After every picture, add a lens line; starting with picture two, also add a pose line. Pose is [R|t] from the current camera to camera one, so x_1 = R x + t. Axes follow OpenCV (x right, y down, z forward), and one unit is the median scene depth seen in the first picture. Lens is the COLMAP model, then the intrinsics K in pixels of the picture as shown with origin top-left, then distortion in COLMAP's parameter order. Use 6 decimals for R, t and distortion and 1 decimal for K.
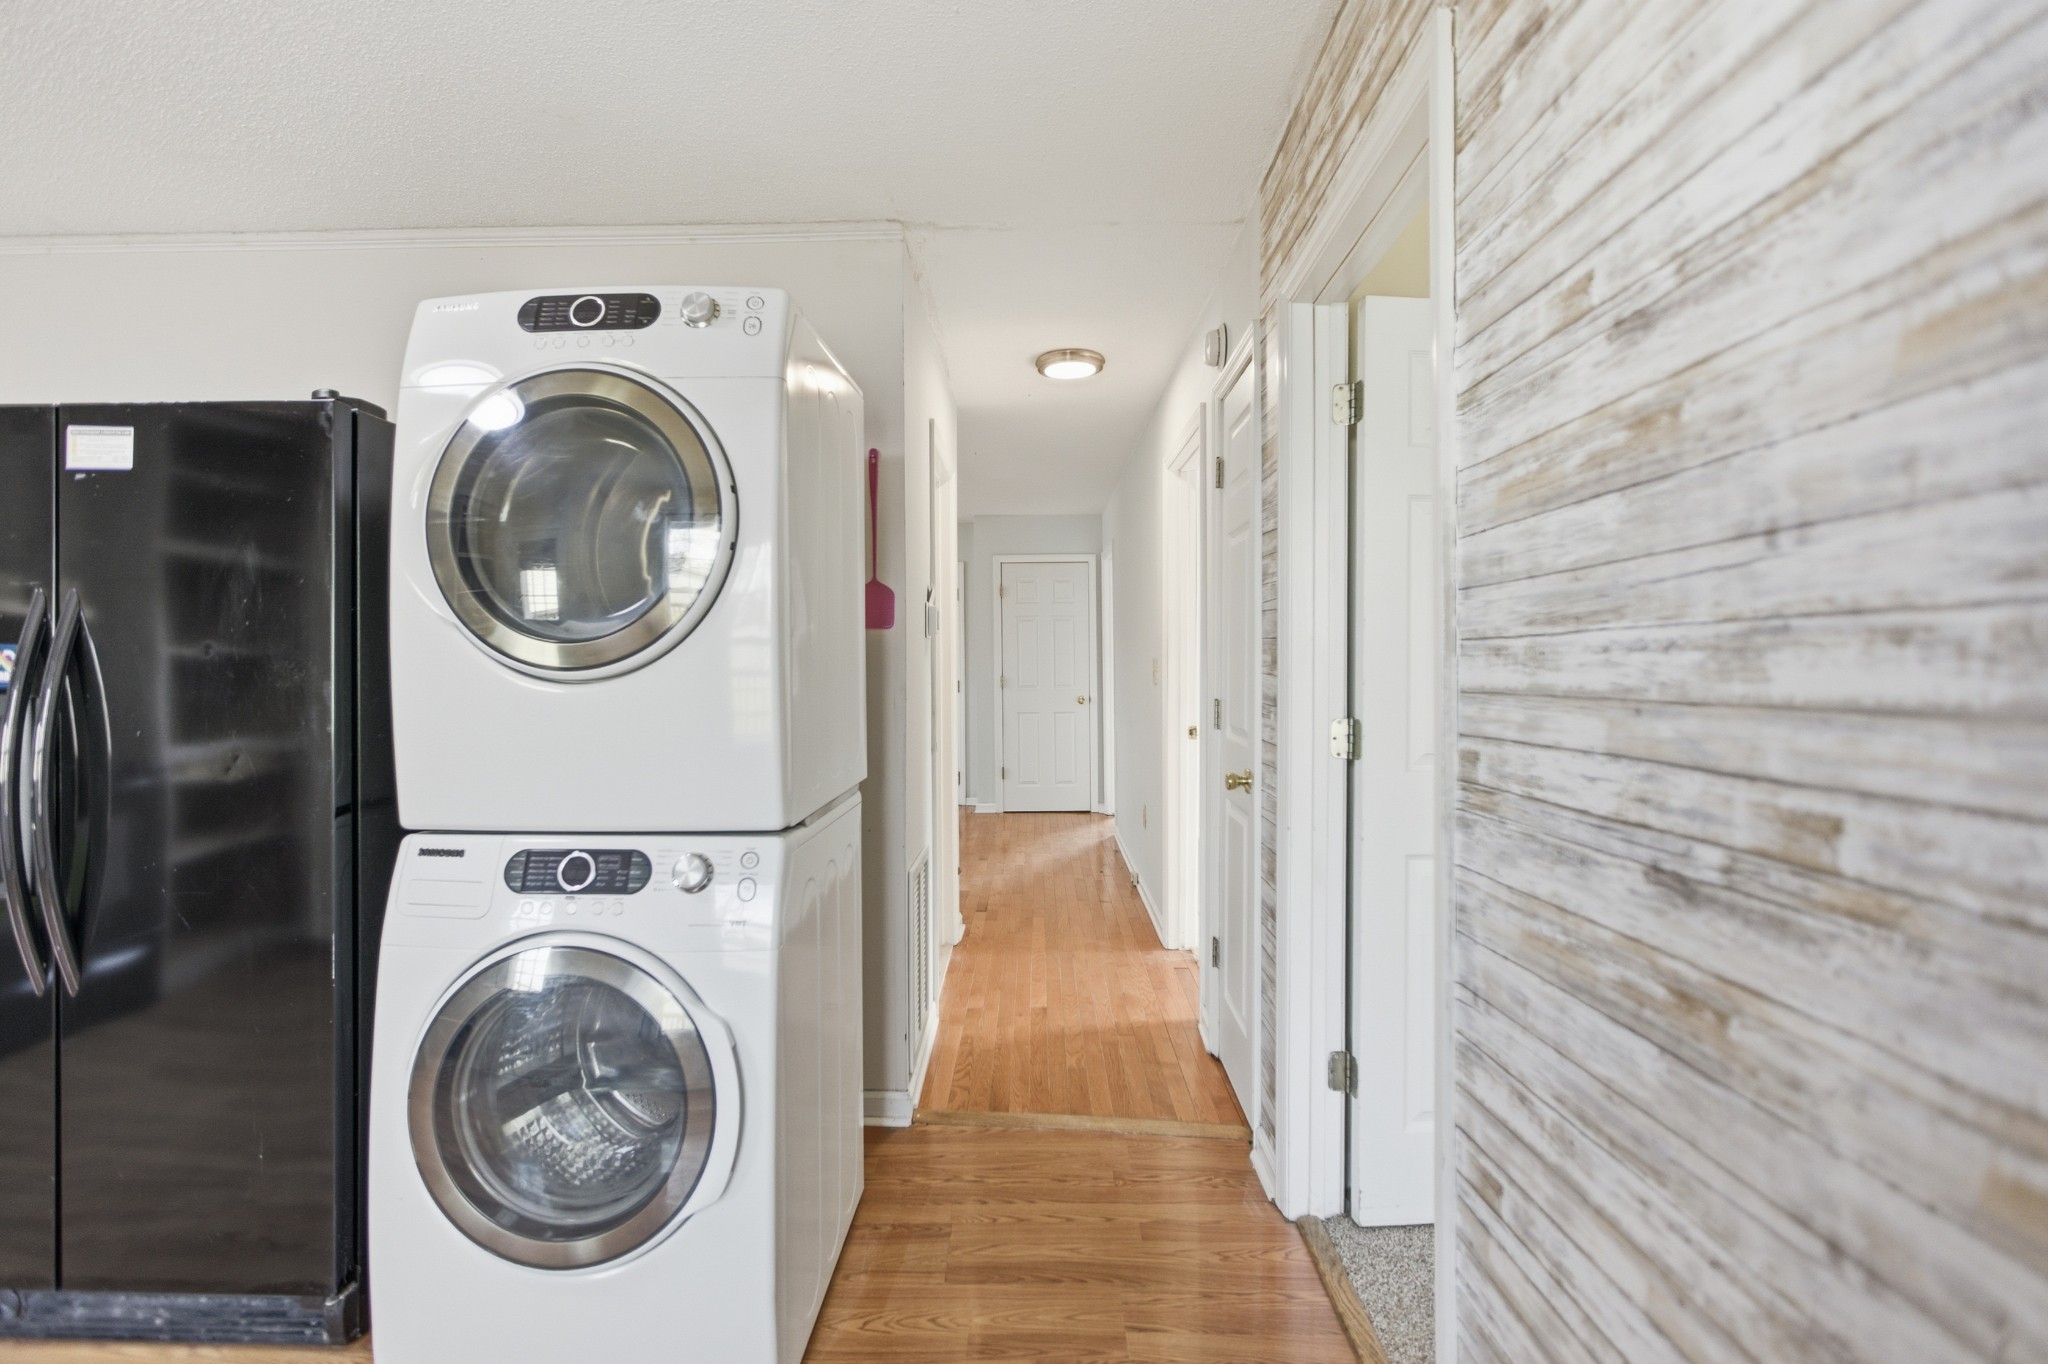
lens RADIAL K [[922.8, 0, 1013.8], [0, 922.8, 667.4], [0, 0, 1]] dist [-0.008140, 0.003120]
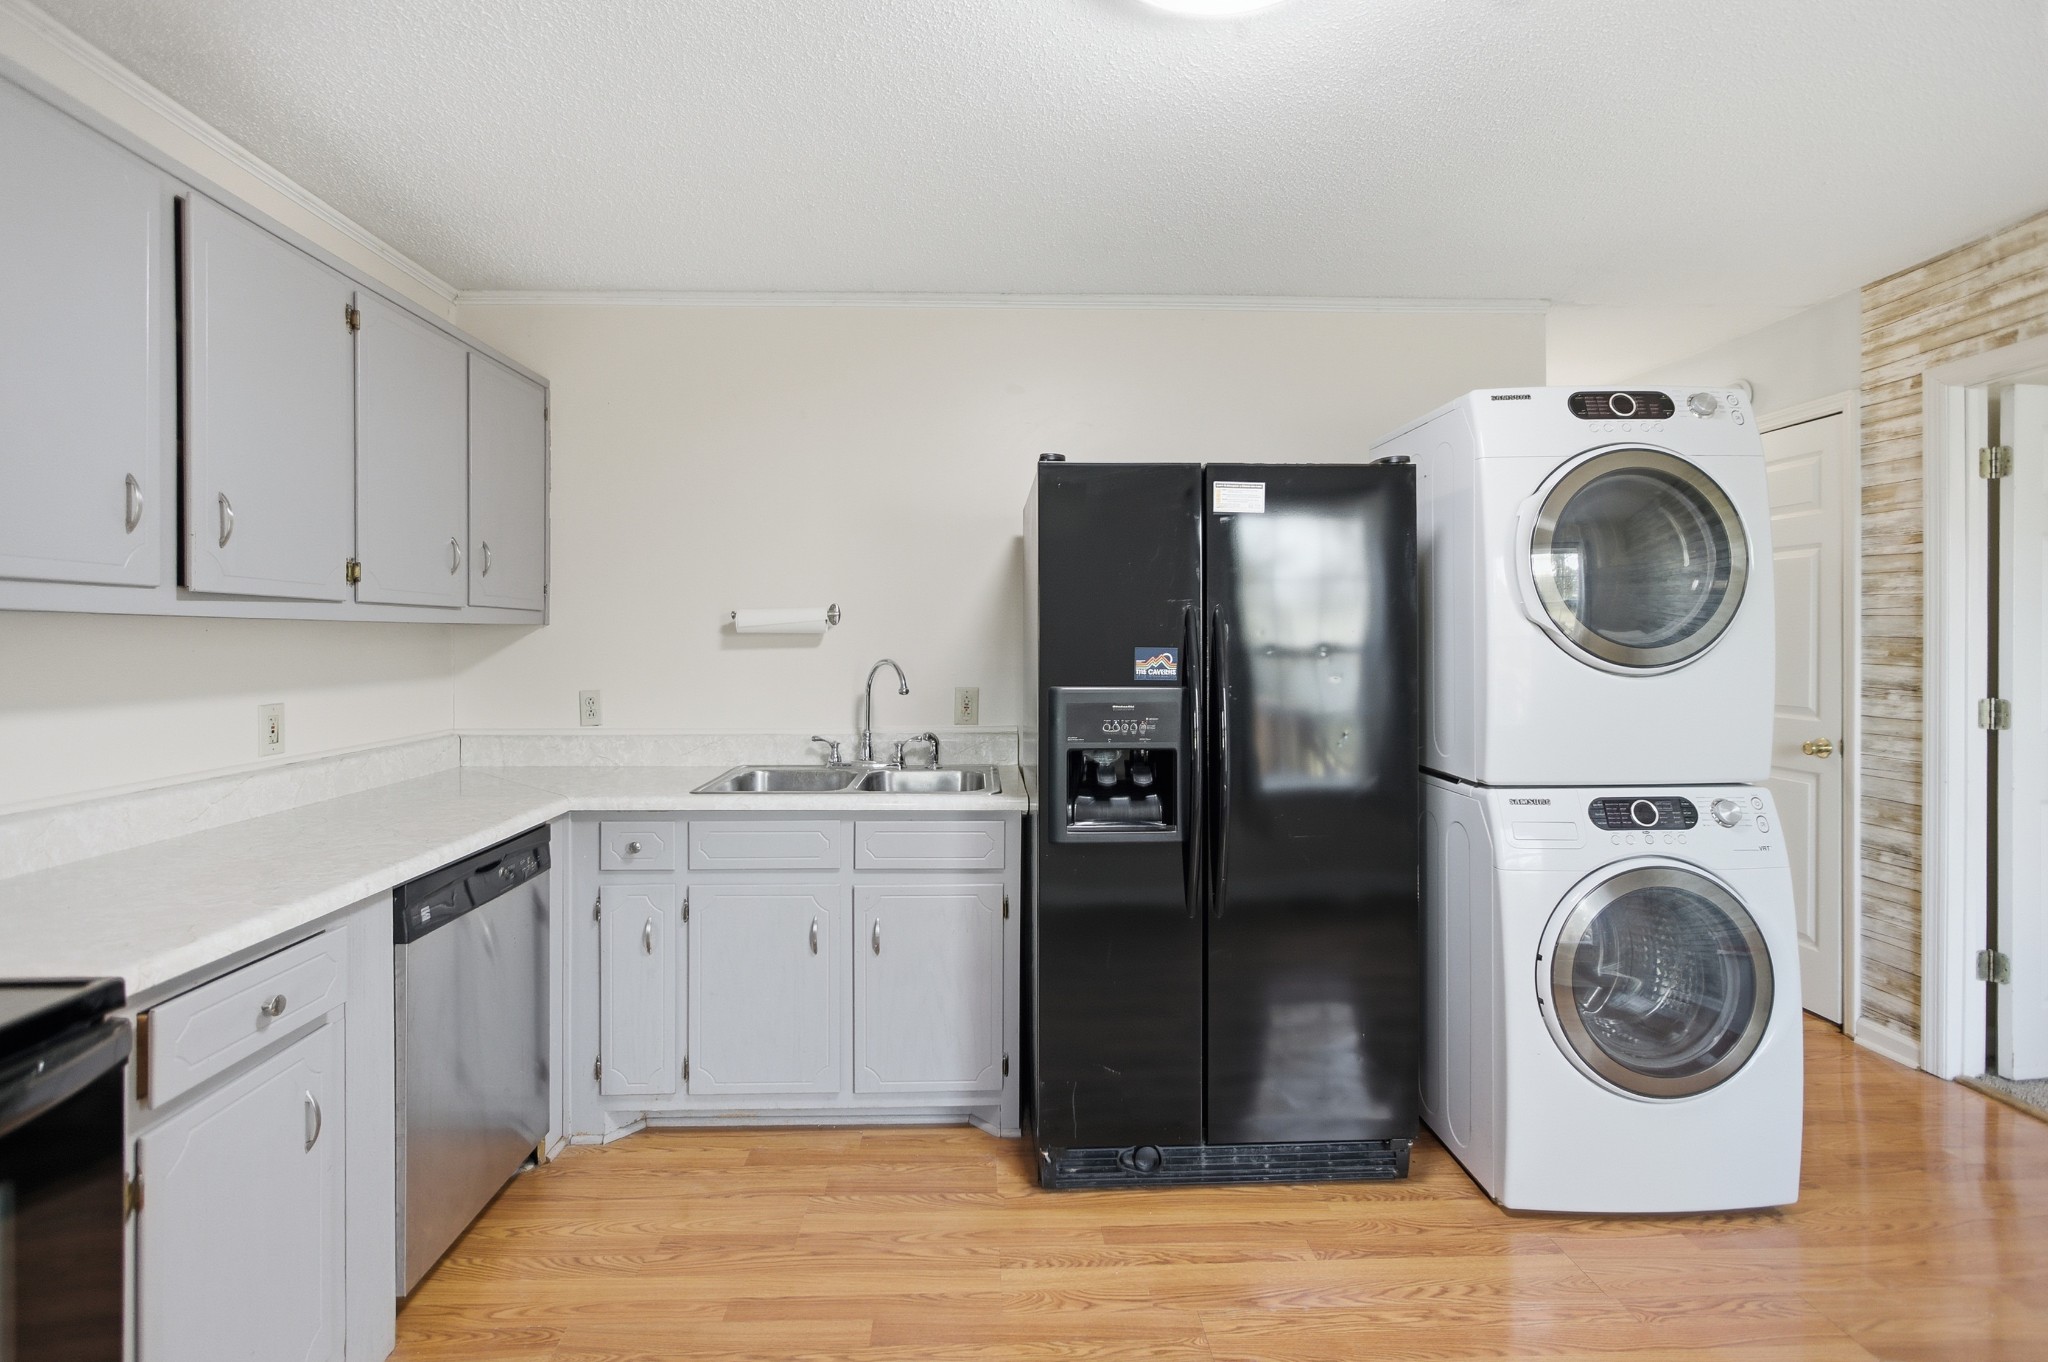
lens RADIAL K [[922.8, 0, 1025.3], [0, 922.8, 643.0], [0, 0, 1]] dist [-0.008140, 0.003120]
pose [[0.997516, 0.001268, 0.070430, -1.490285], [-0.000832, 0.999980, -0.006225, -0.024103], [-0.070437, 0.006151, 0.997497, -0.309156]]
